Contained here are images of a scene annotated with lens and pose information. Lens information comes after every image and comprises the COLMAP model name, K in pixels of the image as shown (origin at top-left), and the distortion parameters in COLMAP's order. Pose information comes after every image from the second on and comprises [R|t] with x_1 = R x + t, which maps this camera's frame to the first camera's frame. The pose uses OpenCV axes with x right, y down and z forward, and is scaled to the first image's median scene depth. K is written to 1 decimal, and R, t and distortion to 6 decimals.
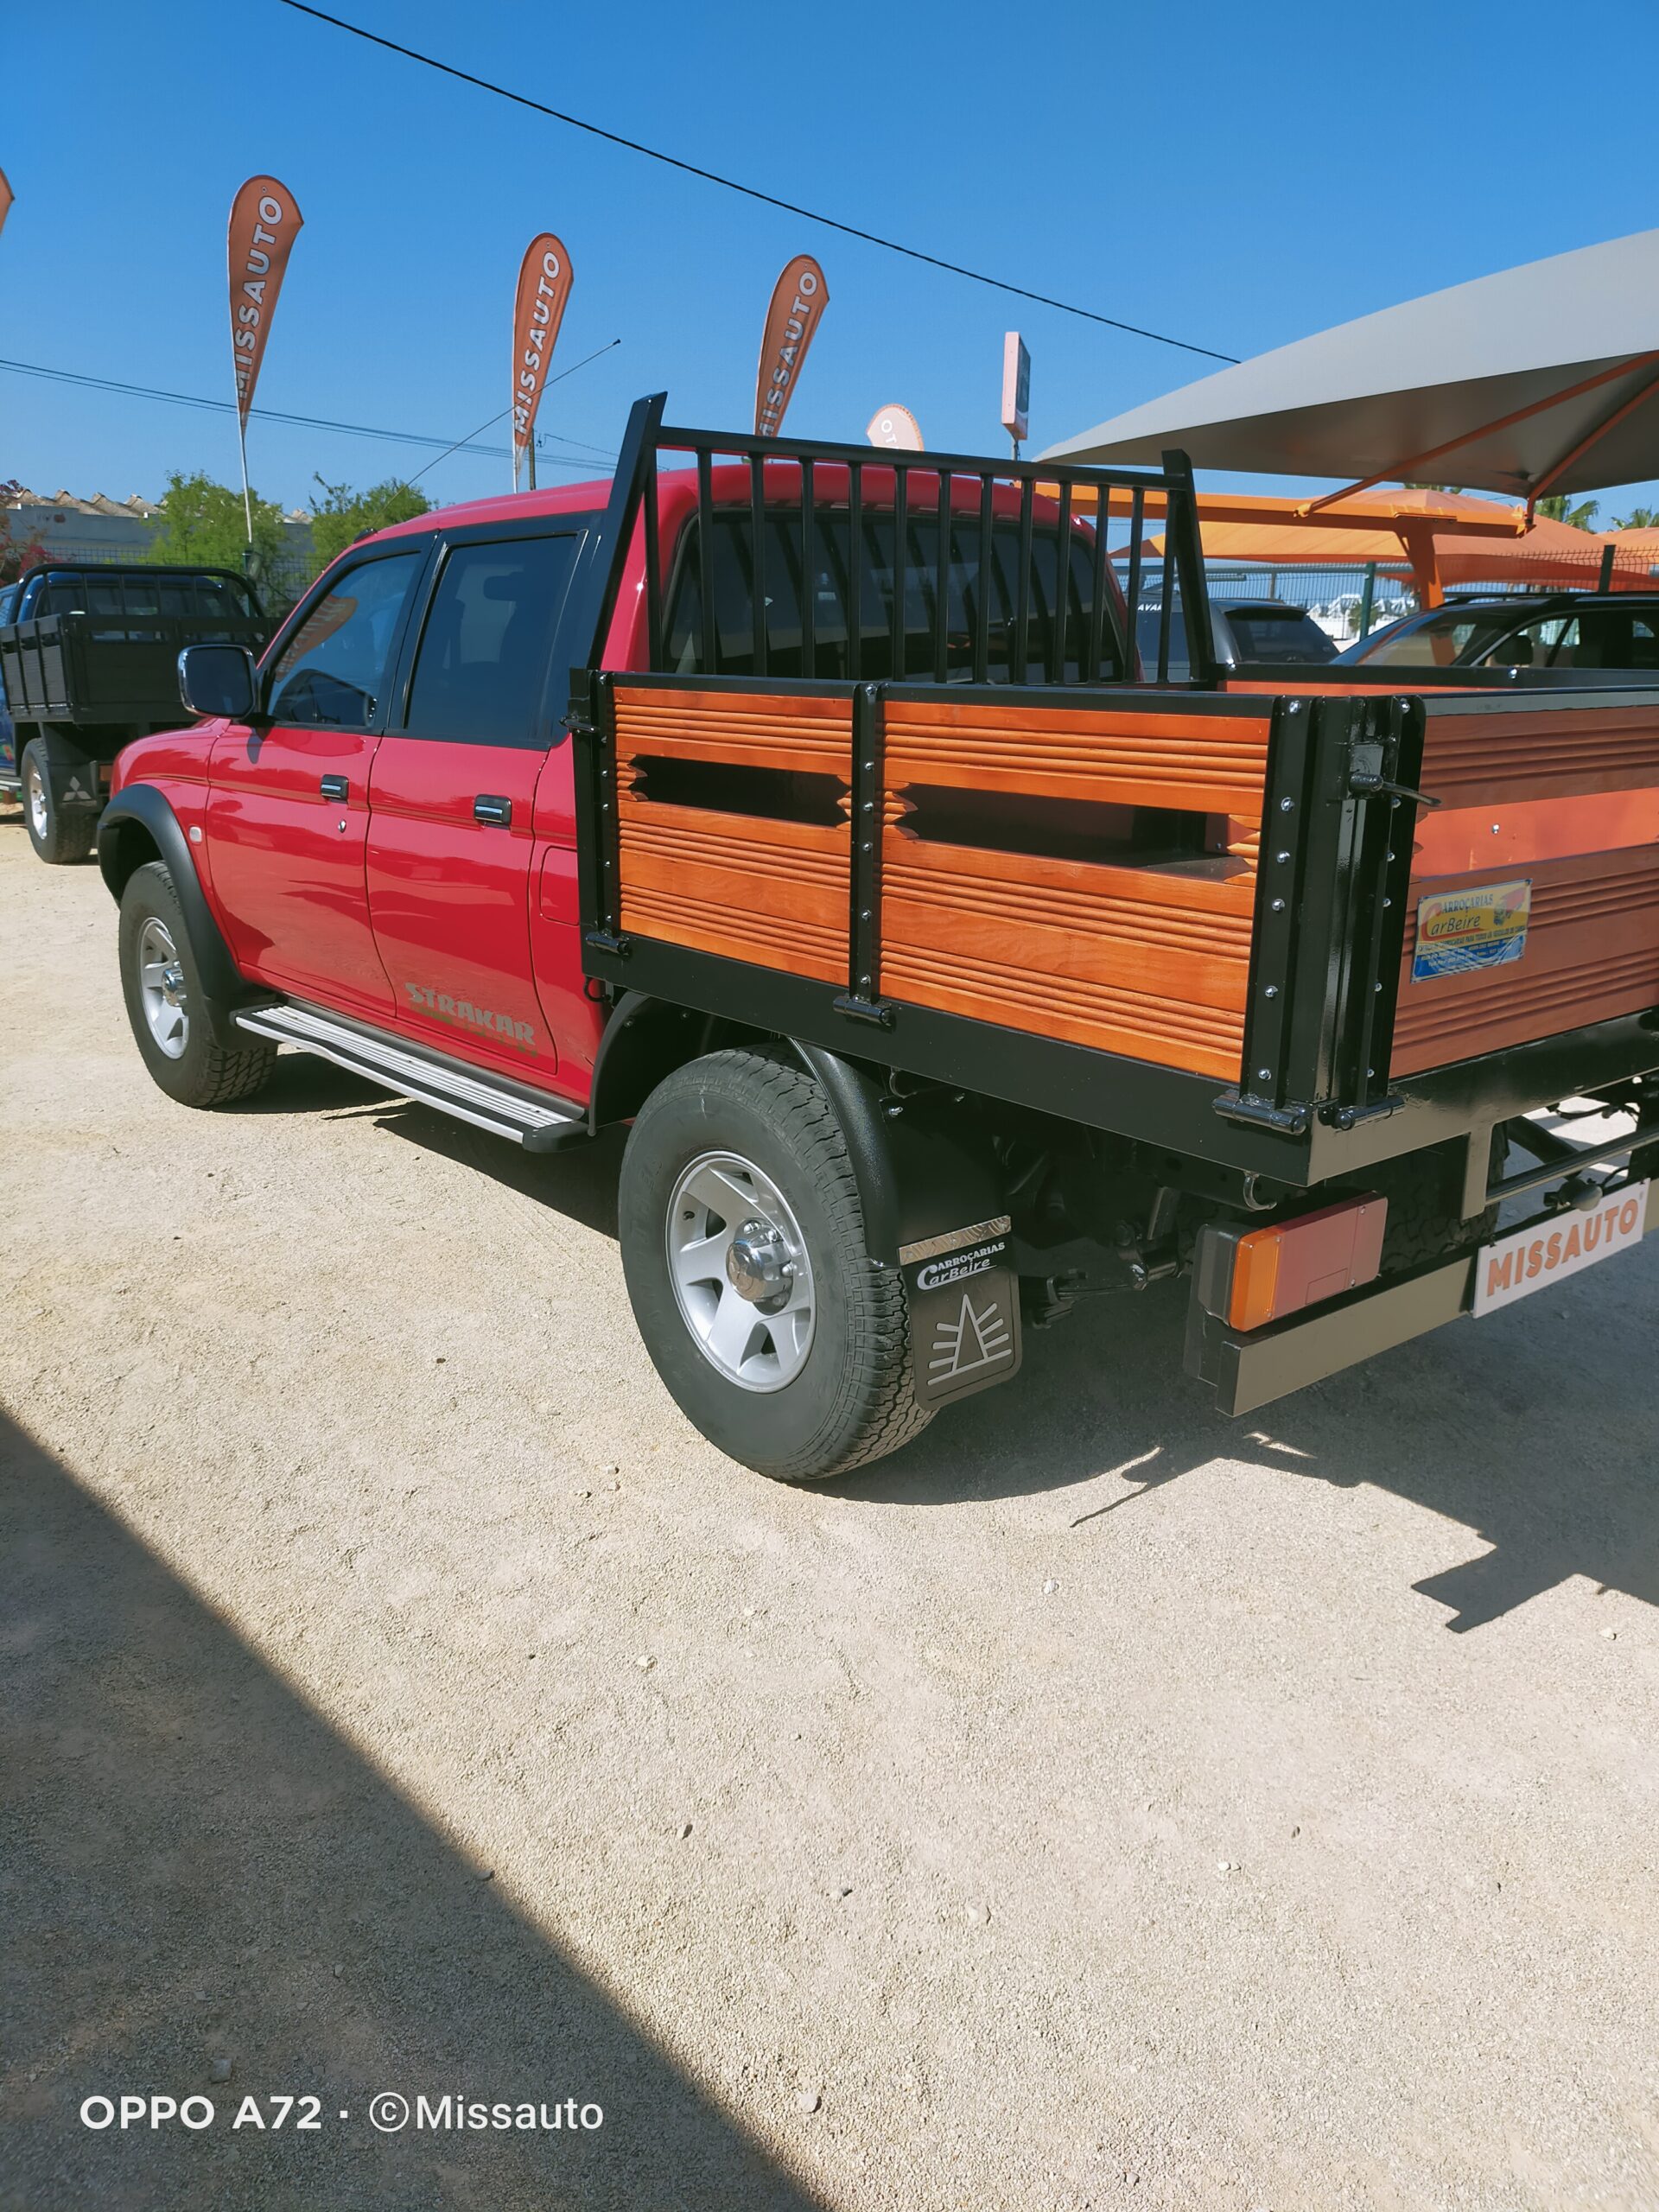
lens RADIAL K [[1677.5, 0, 829.5], [0, 1677.5, 1106.0], [0, 0, 1]] dist [0.025549, -0.000893]
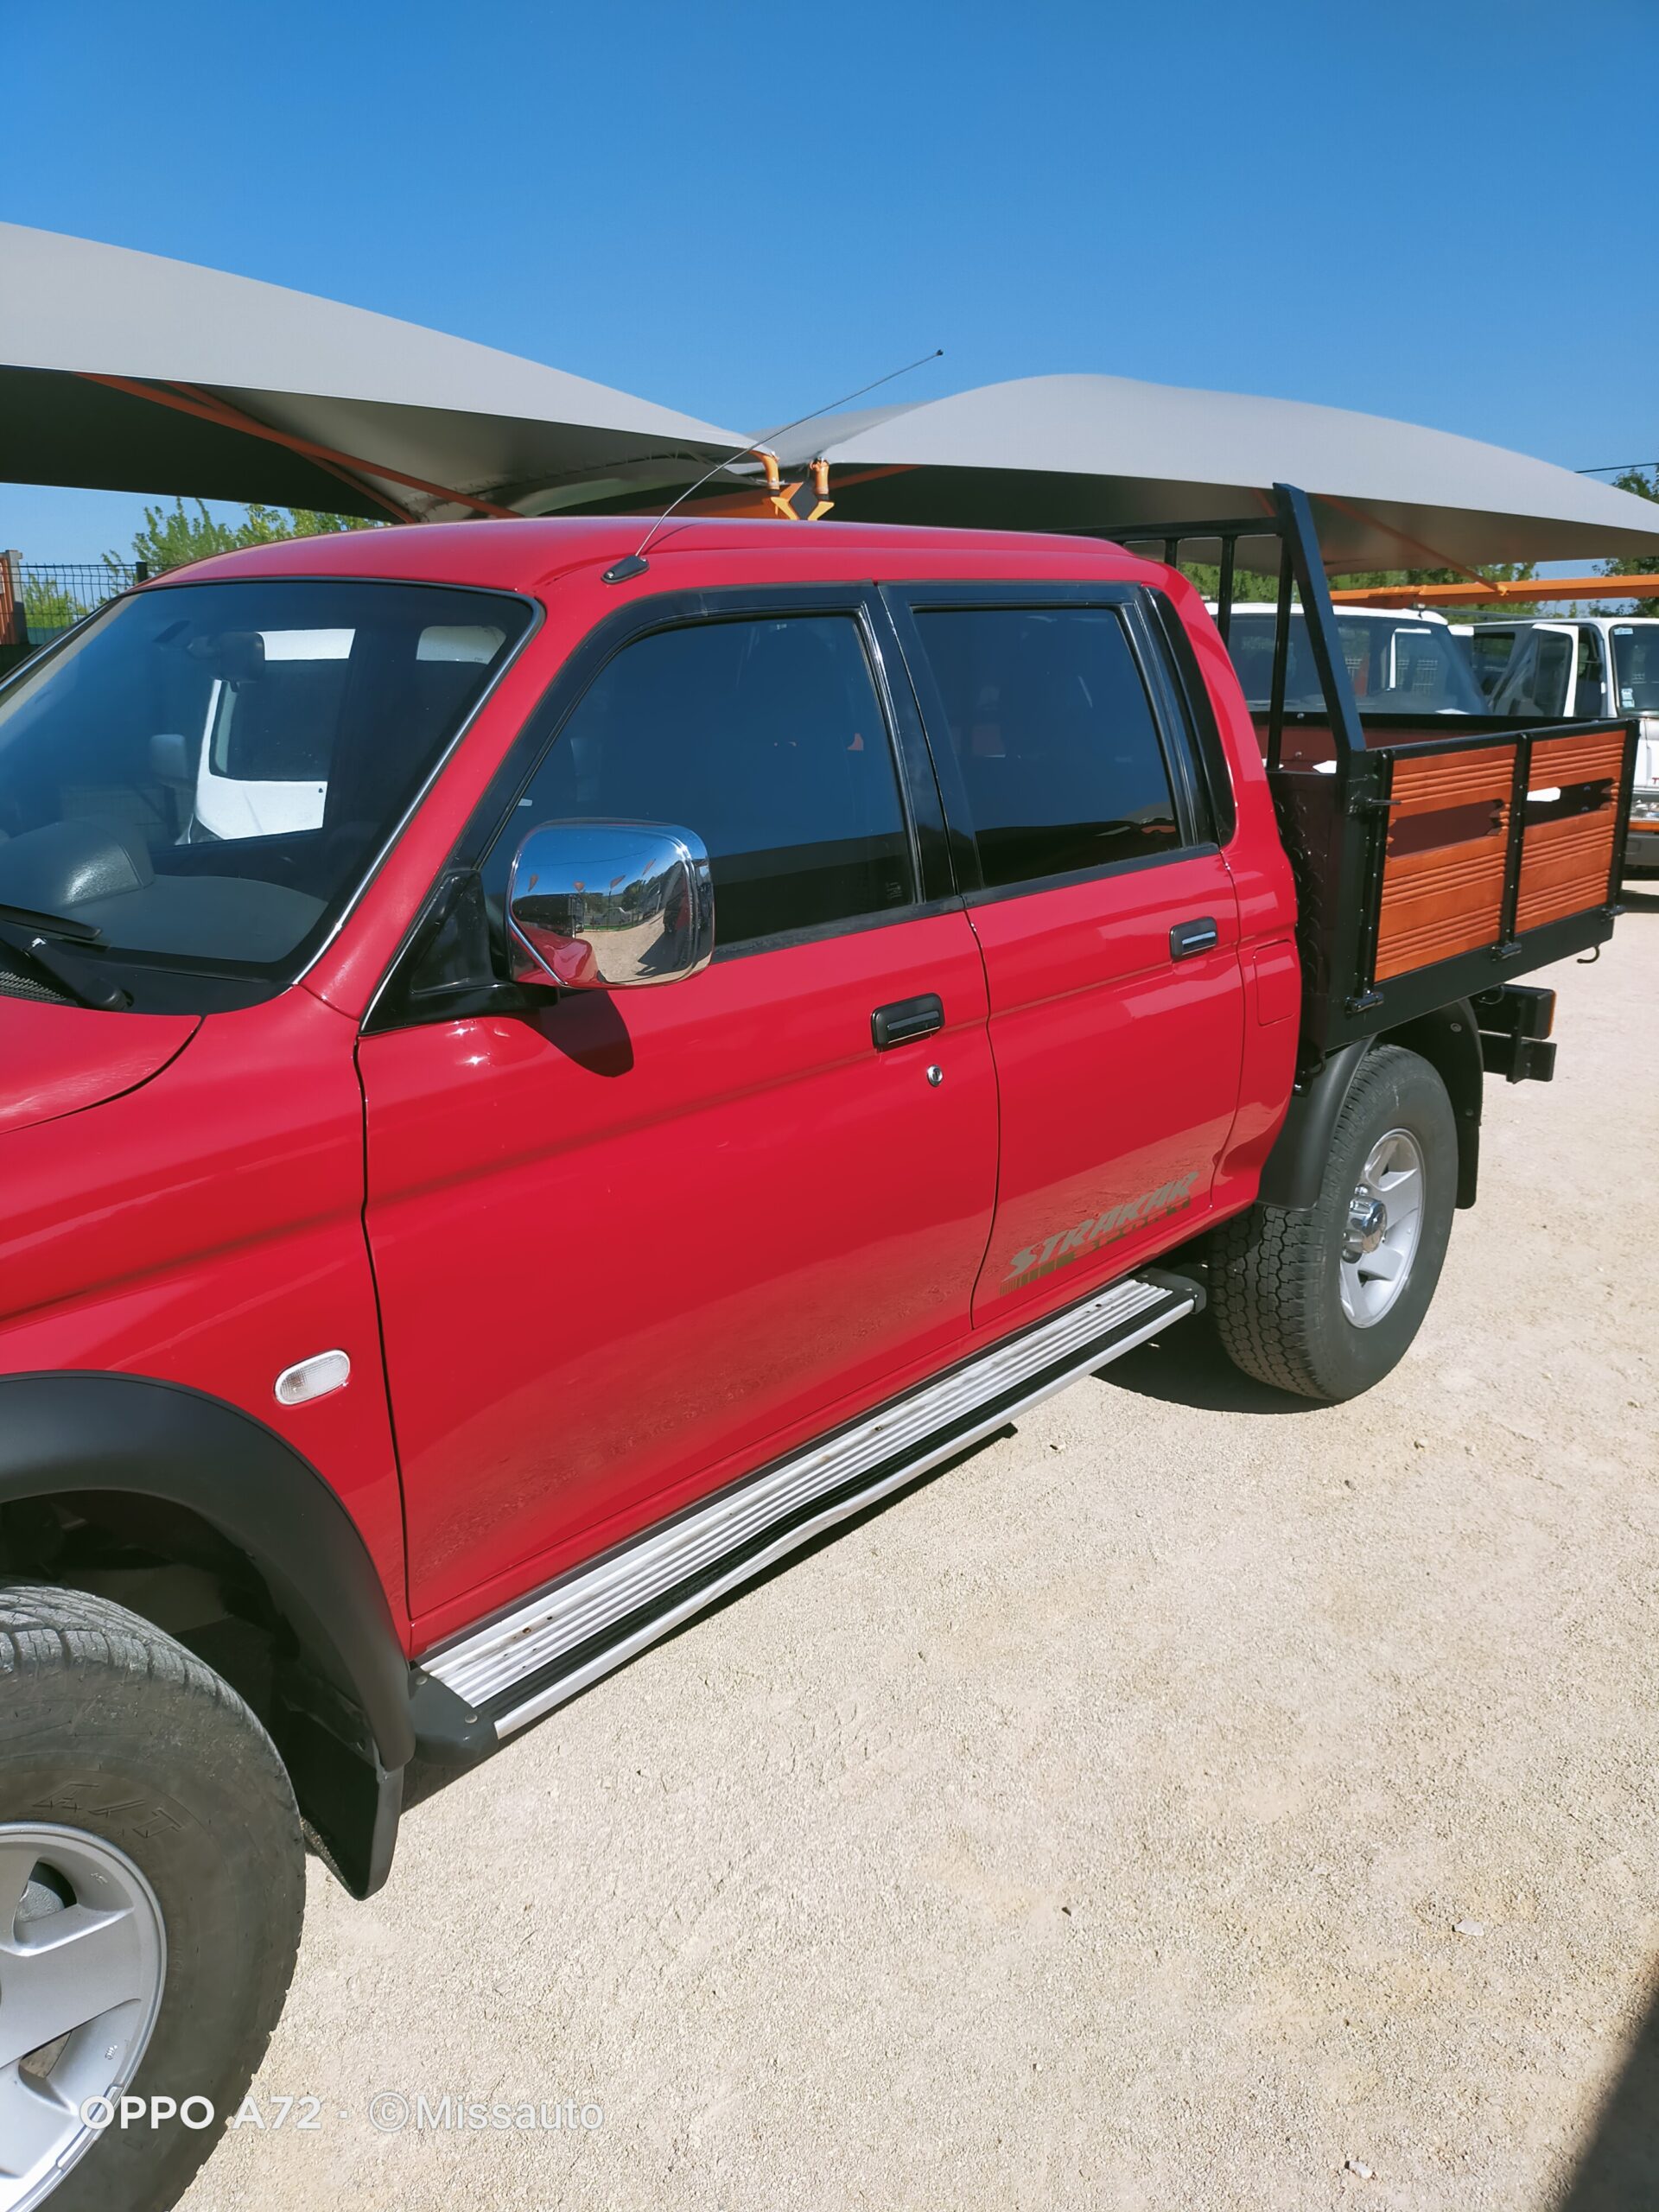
lens RADIAL K [[1677.5, 0, 829.5], [0, 1677.5, 1106.0], [0, 0, 1]] dist [0.025549, -0.000893]
pose [[-0.164956, -0.257752, 0.952026, -1.183919], [0.255707, 0.921069, 0.293676, -0.462615], [-0.952577, 0.291883, -0.086027, 1.546137]]
